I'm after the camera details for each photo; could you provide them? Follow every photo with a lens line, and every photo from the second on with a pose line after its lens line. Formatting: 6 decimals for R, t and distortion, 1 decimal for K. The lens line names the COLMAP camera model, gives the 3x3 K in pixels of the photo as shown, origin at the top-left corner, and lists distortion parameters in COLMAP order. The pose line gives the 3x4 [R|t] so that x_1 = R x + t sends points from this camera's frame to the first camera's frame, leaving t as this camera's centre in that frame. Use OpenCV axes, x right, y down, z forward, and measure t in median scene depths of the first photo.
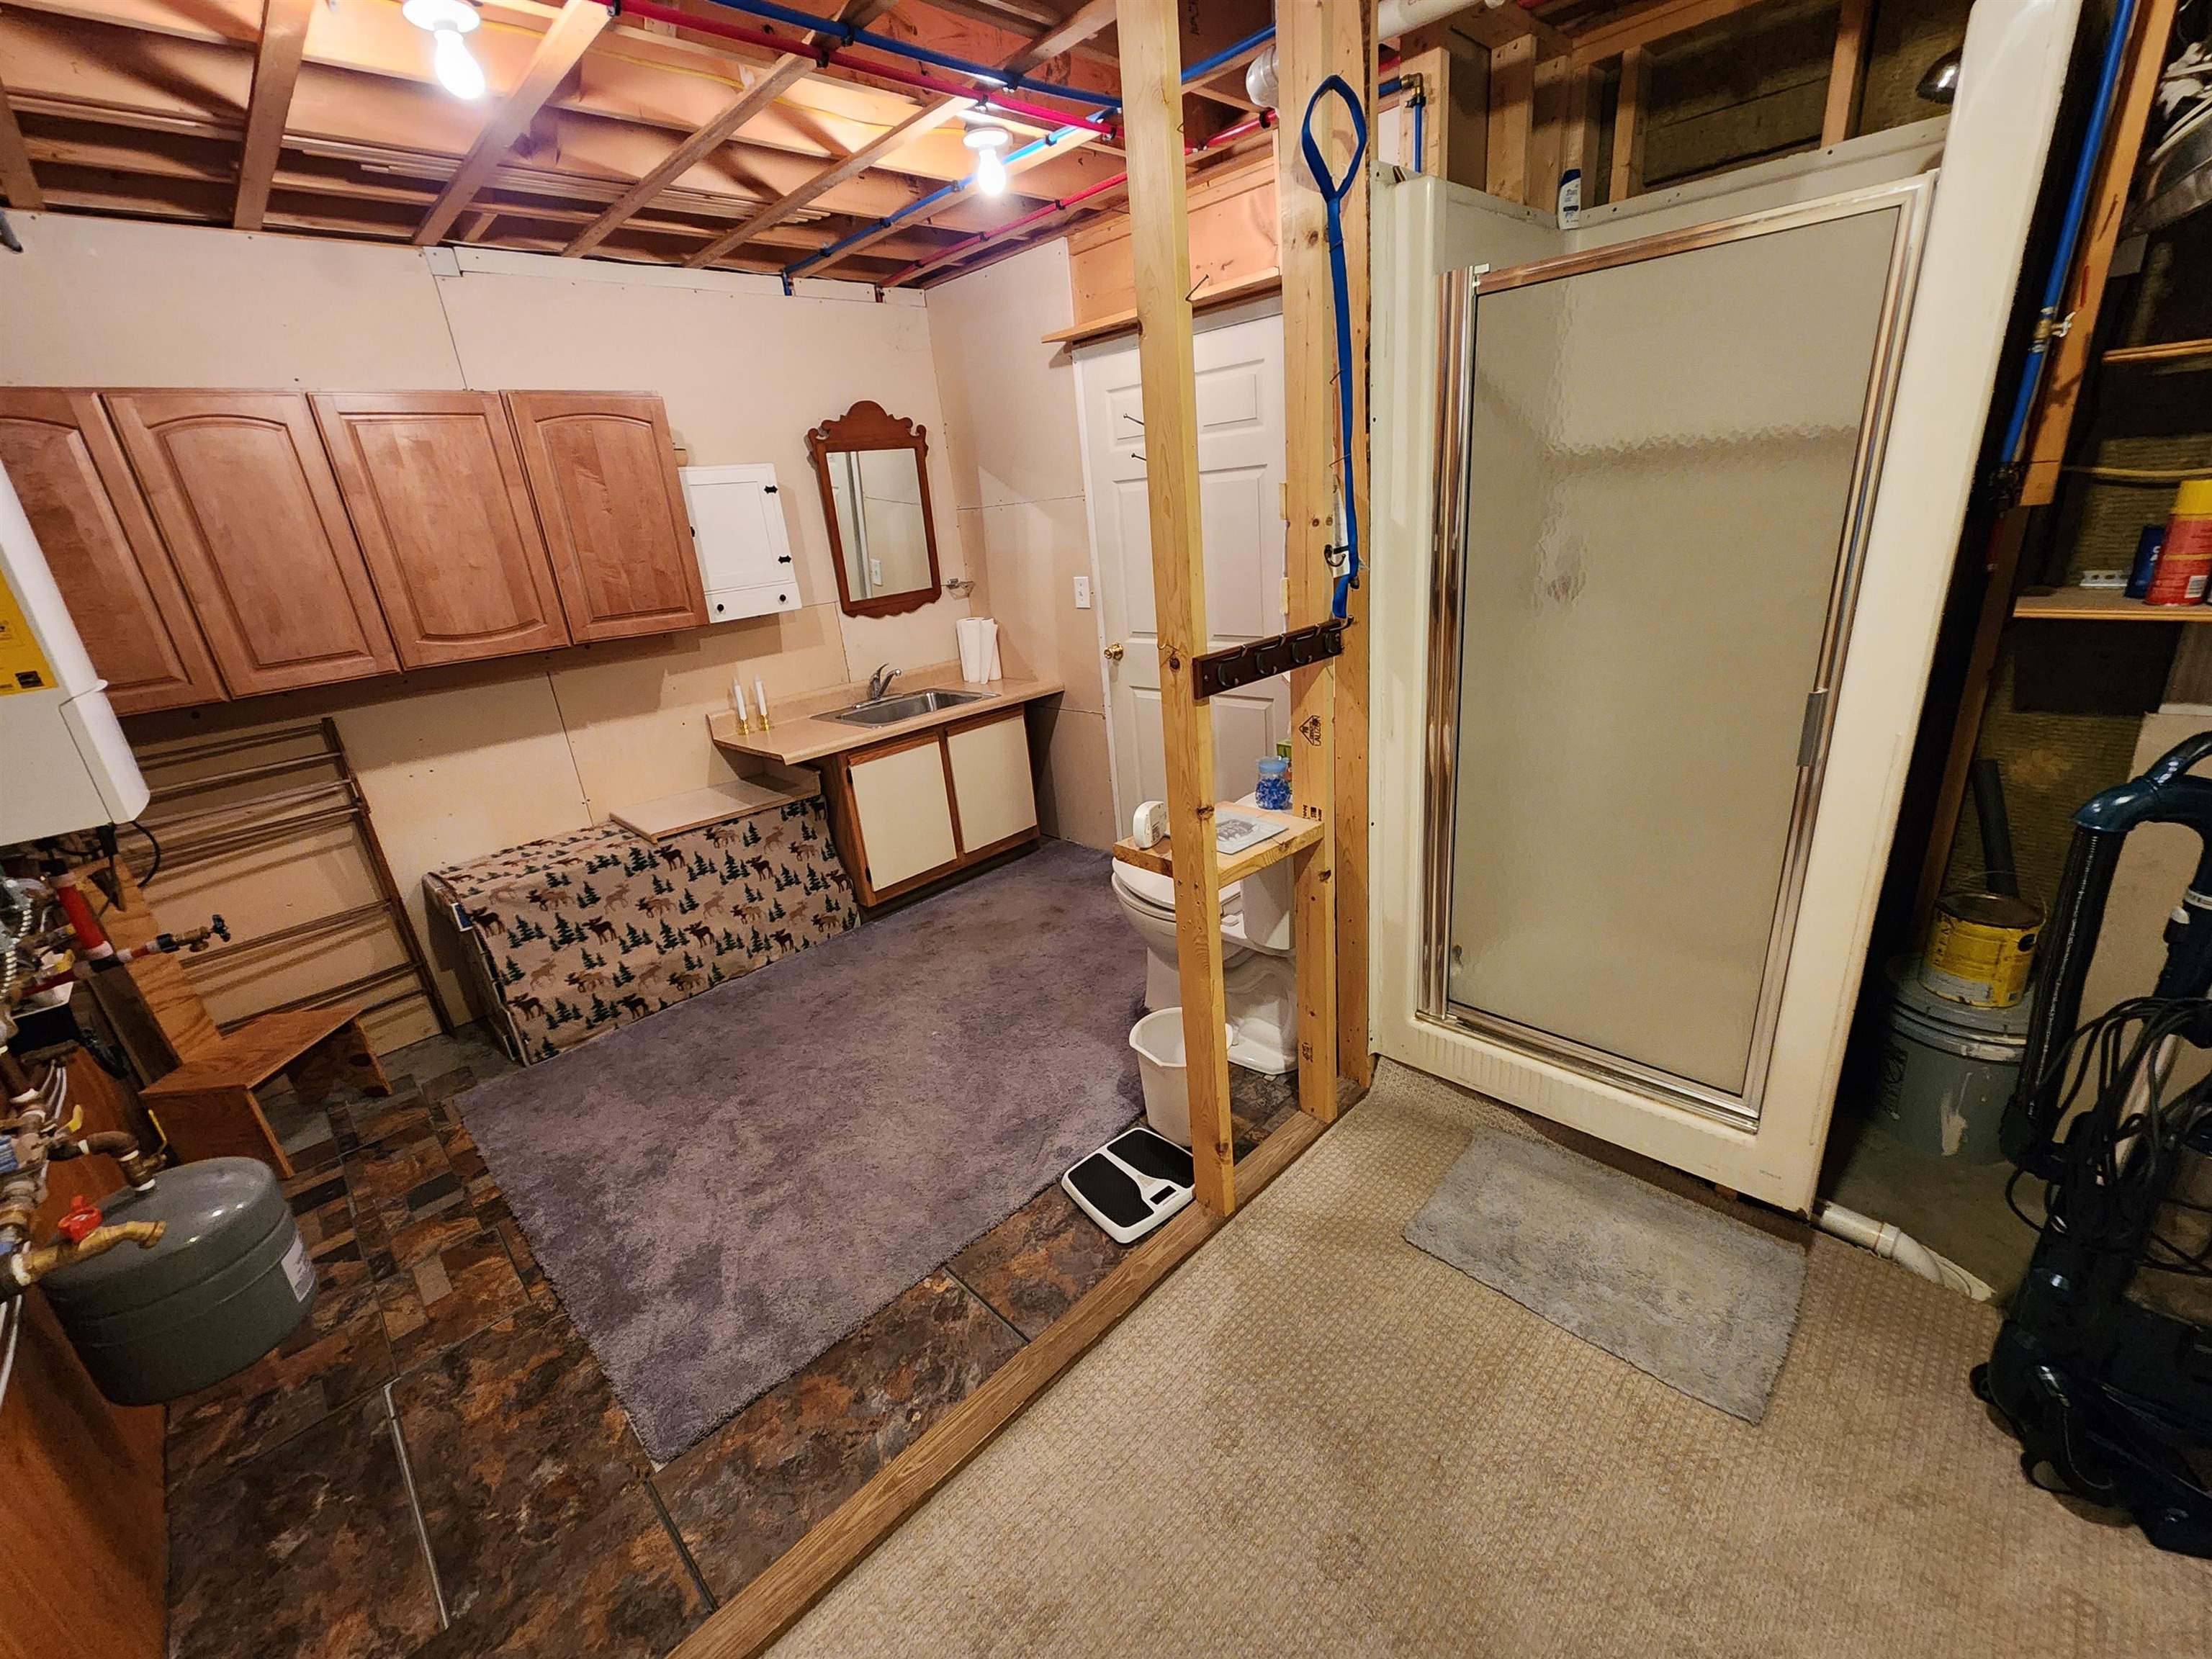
lens RADIAL K [[912.5, 0, 1105.1], [0, 912.5, 821.2], [0, 0, 1]] dist [-0.000544, 0.000241]
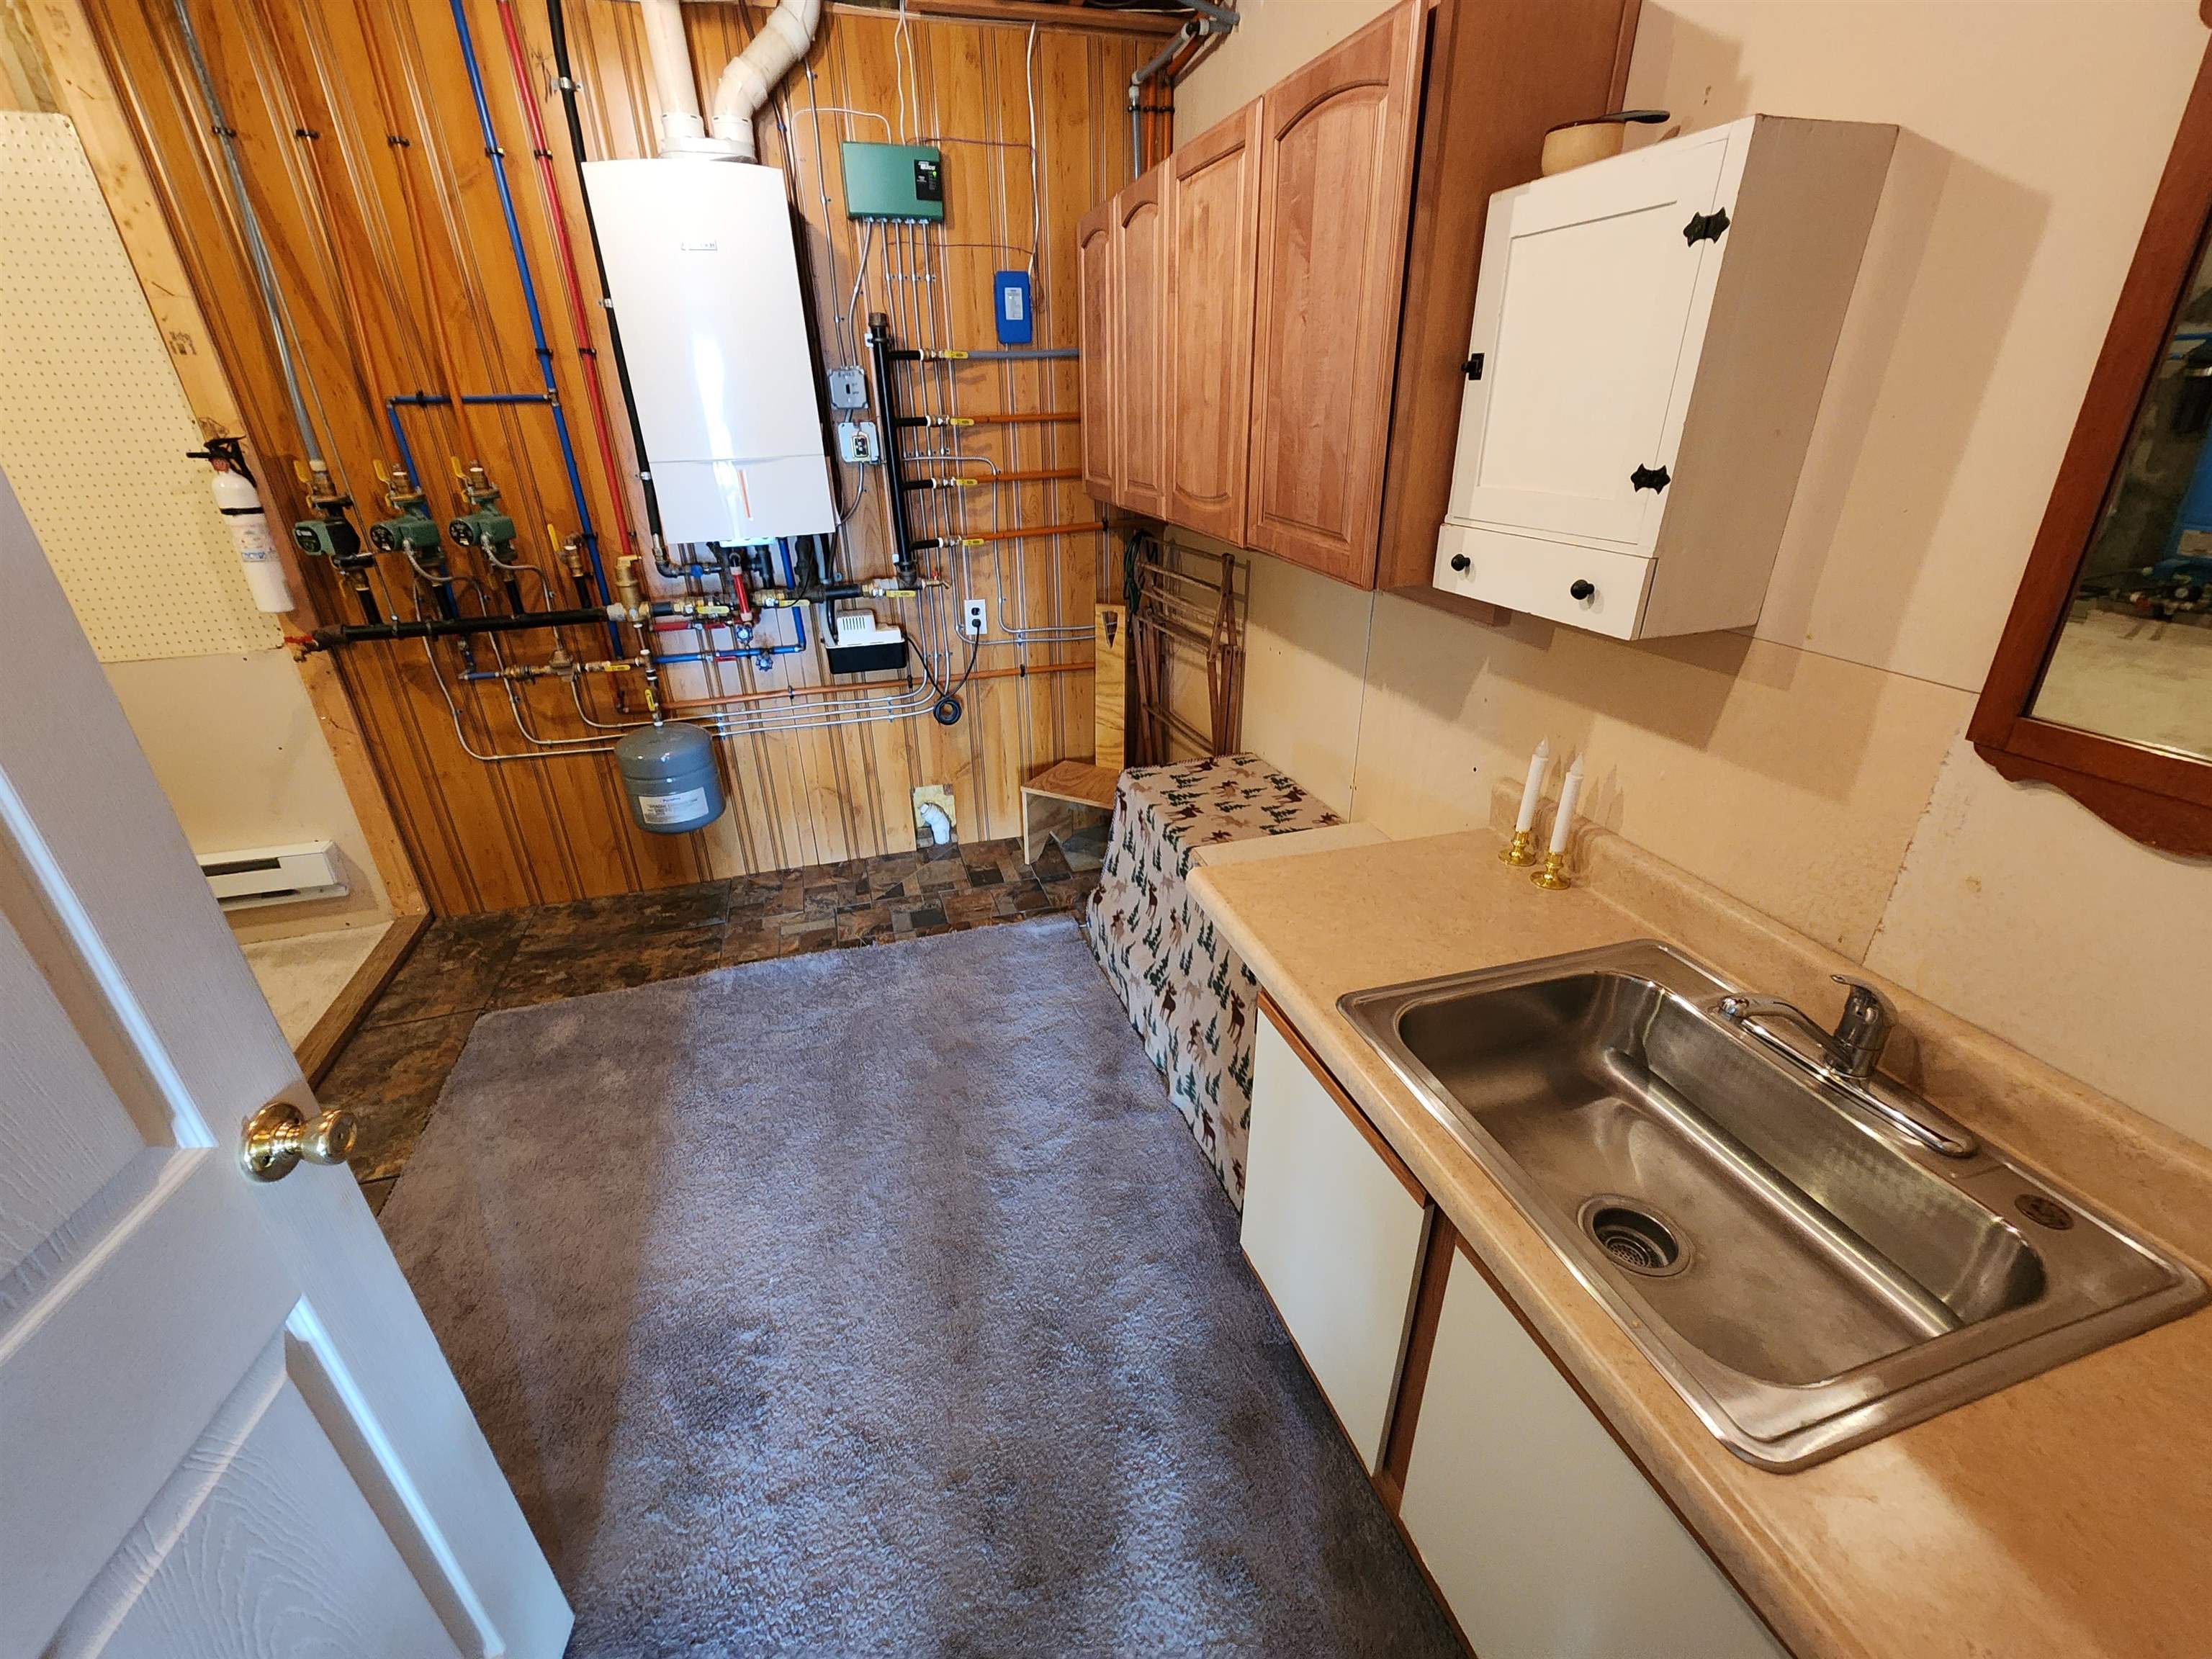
lens RADIAL K [[912.5, 0, 1105.1], [0, 912.5, 821.2], [0, 0, 1]] dist [-0.000544, 0.000241]
pose [[-0.464726, 0.453916, -0.760256, 0.026003], [-0.245804, 0.758724, 0.603256, -0.357280], [0.850653, 0.467223, -0.241025, 1.020463]]
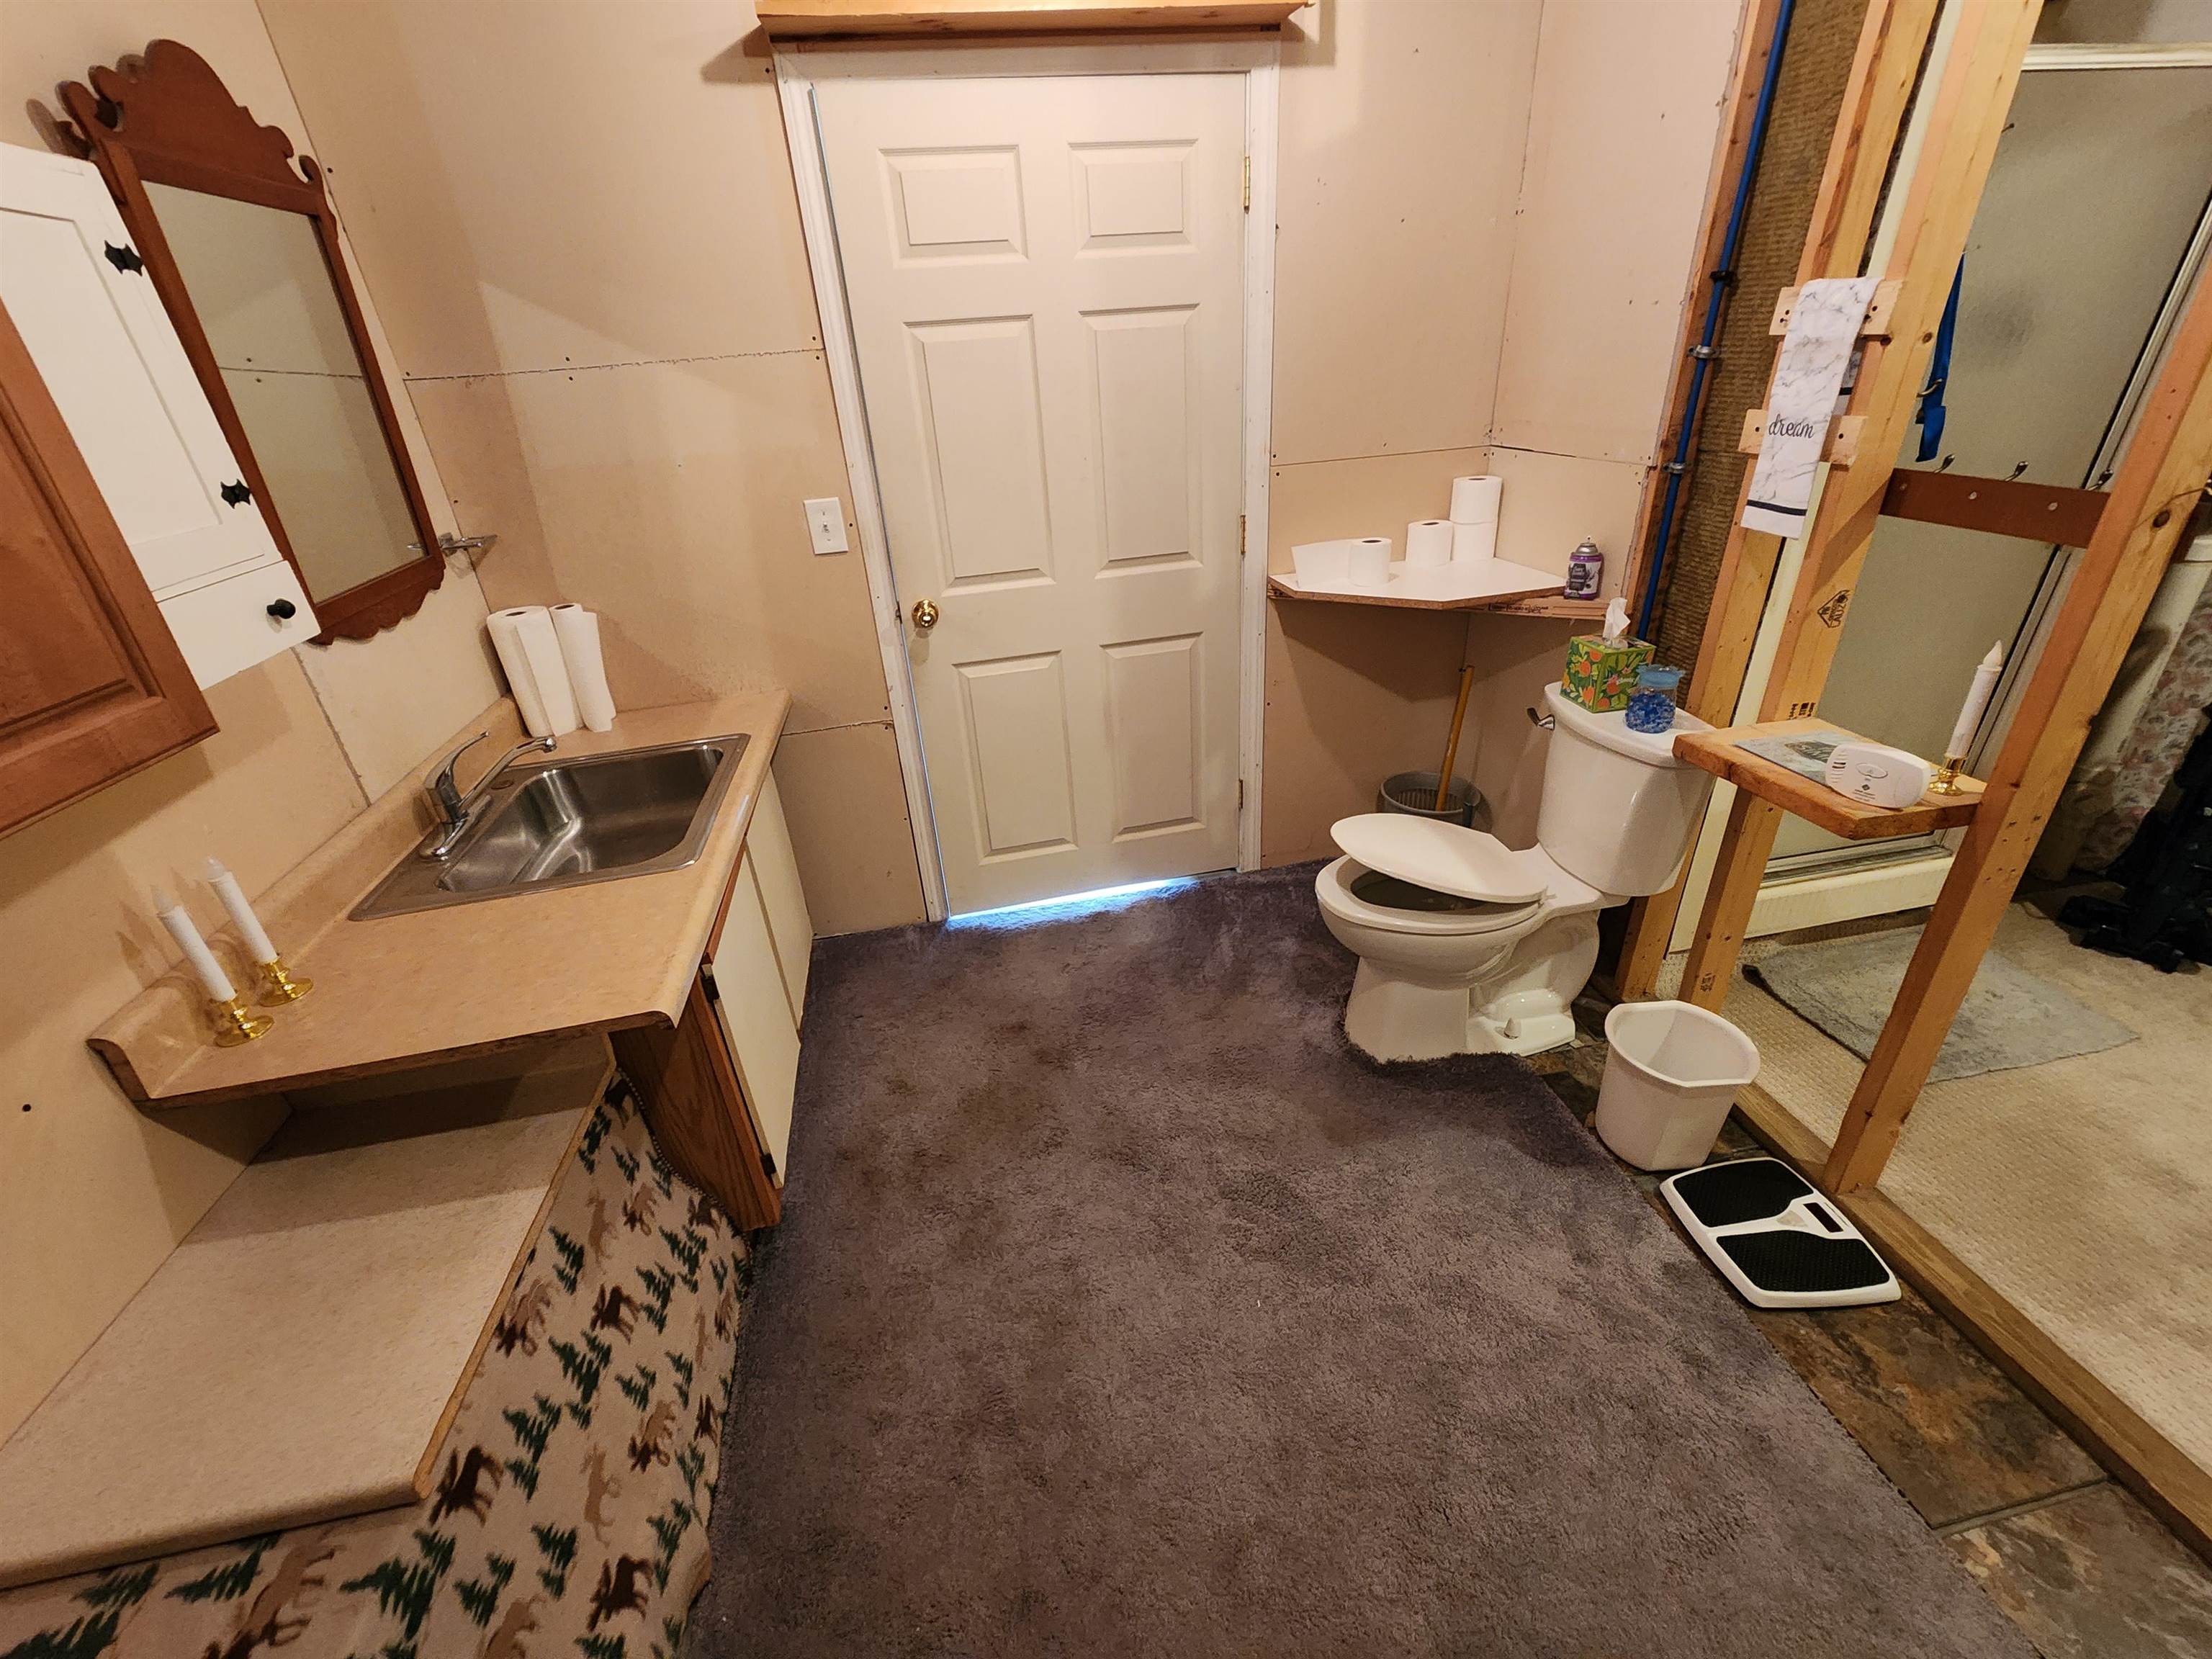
lens RADIAL K [[912.5, 0, 1105.1], [0, 912.5, 821.2], [0, 0, 1]] dist [-0.000544, 0.000241]
pose [[0.564212, -0.333907, 0.755097, -0.485571], [0.285896, 0.937003, 0.200723, -0.160146], [-0.774550, 0.102629, 0.624131, 0.592045]]
